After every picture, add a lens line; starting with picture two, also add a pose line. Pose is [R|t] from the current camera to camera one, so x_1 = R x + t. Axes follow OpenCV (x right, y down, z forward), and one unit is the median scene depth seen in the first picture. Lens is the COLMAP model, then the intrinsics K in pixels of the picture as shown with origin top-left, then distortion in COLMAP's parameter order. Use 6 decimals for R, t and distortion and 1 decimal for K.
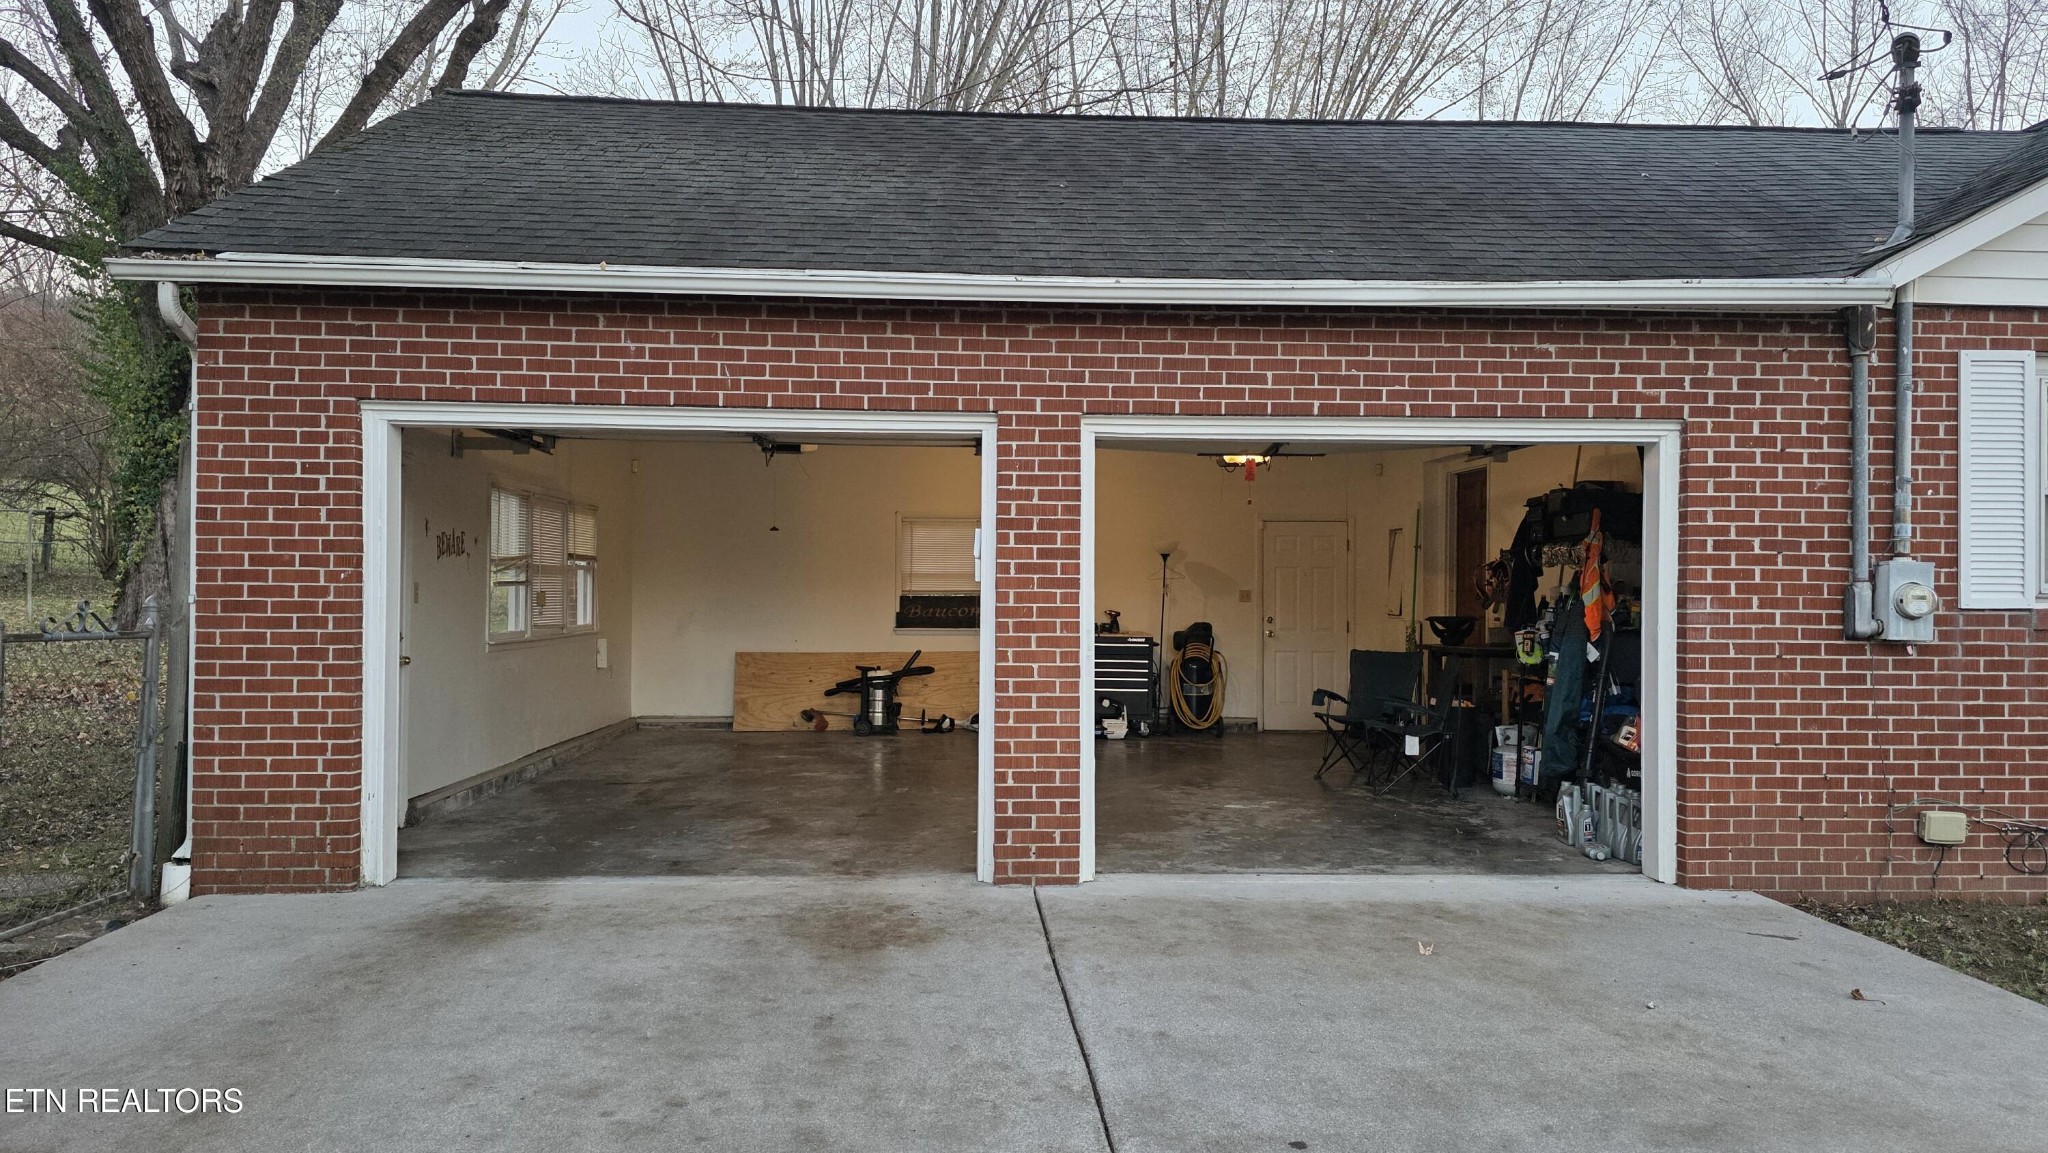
lens RADIAL K [[1334.9, 0, 978.5], [0, 1334.9, 565.1], [0, 0, 1]] dist [0.003576, -0.004438]
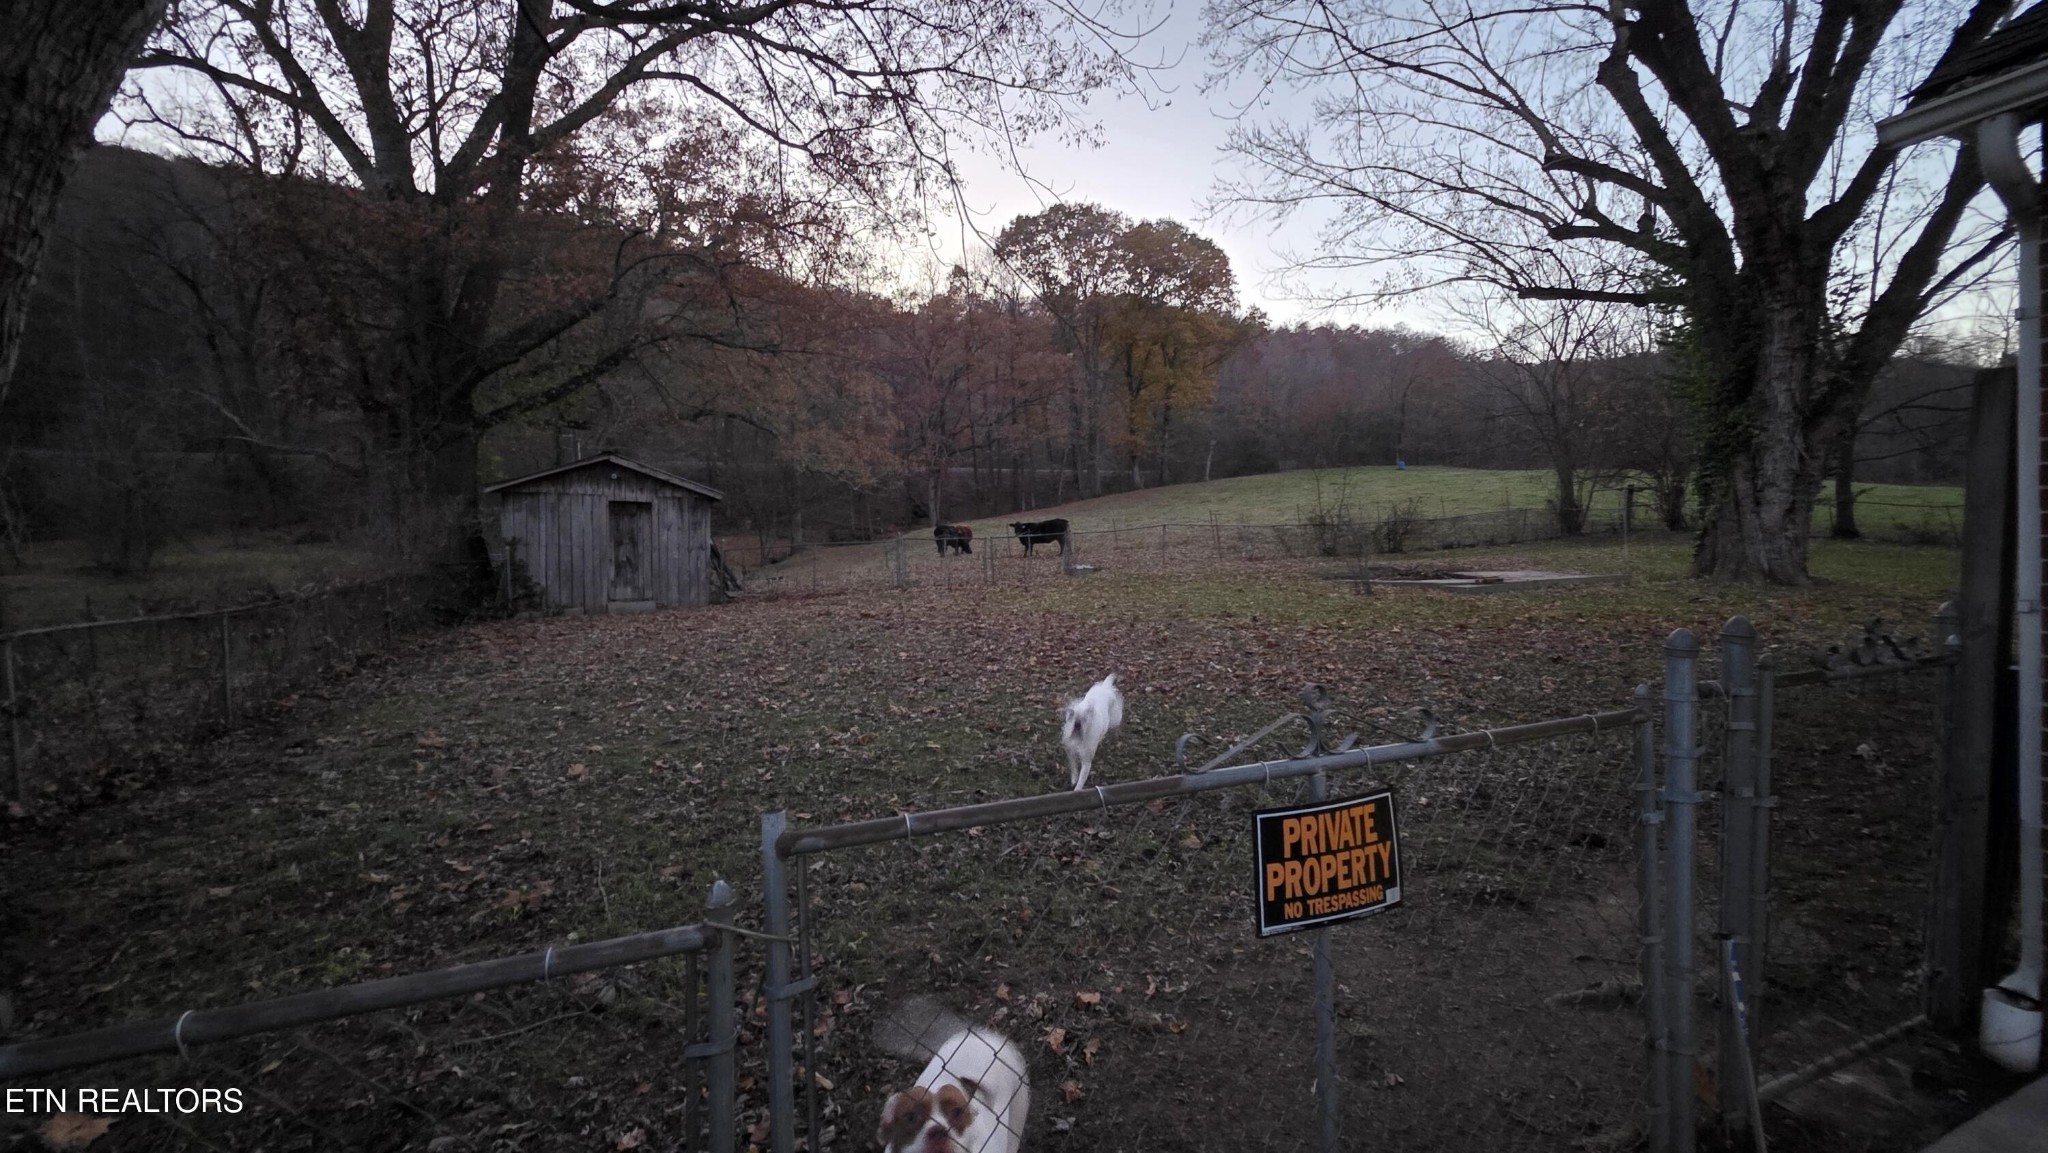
lens RADIAL K [[819.9, 0, 1026.5], [0, 819.9, 571.9], [0, 0, 1]] dist [0.003978, -0.001443]
pose [[0.328069, 0.008103, -0.944619, -0.183945], [0.049998, 0.998413, 0.025929, -0.013637], [0.943330, -0.055735, 0.327143, 0.201178]]
